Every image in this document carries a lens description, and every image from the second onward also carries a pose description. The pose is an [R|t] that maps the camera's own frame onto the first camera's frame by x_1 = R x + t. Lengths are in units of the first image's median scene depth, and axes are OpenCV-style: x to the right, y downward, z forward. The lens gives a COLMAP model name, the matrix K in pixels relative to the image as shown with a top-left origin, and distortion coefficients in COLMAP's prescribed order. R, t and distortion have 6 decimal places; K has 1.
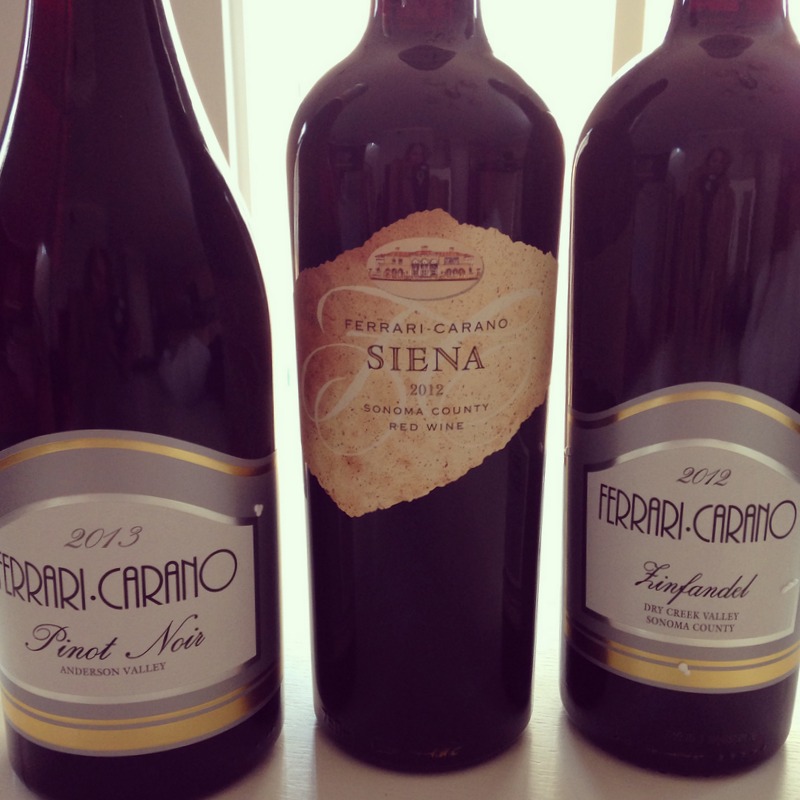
lens RADIAL K [[1009.2, 0, 402.4], [0, 1009.2, 400.2], [0, 0, 1]] dist [0.123058, 0.000000]
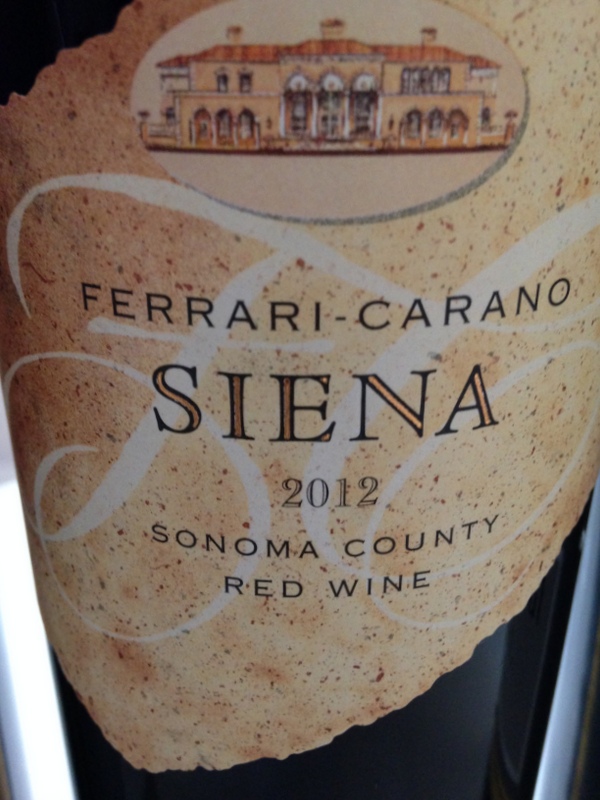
lens RADIAL K [[772.1, 0, 292.3], [0, 772.1, 395.5], [0, 0, 1]] dist [0.093546, 0.000000]
pose [[0.999262, -0.010558, 0.036919, 0.002056], [0.005814, 0.991974, 0.126308, -0.077952], [-0.037956, -0.126000, 0.991304, 0.771435]]
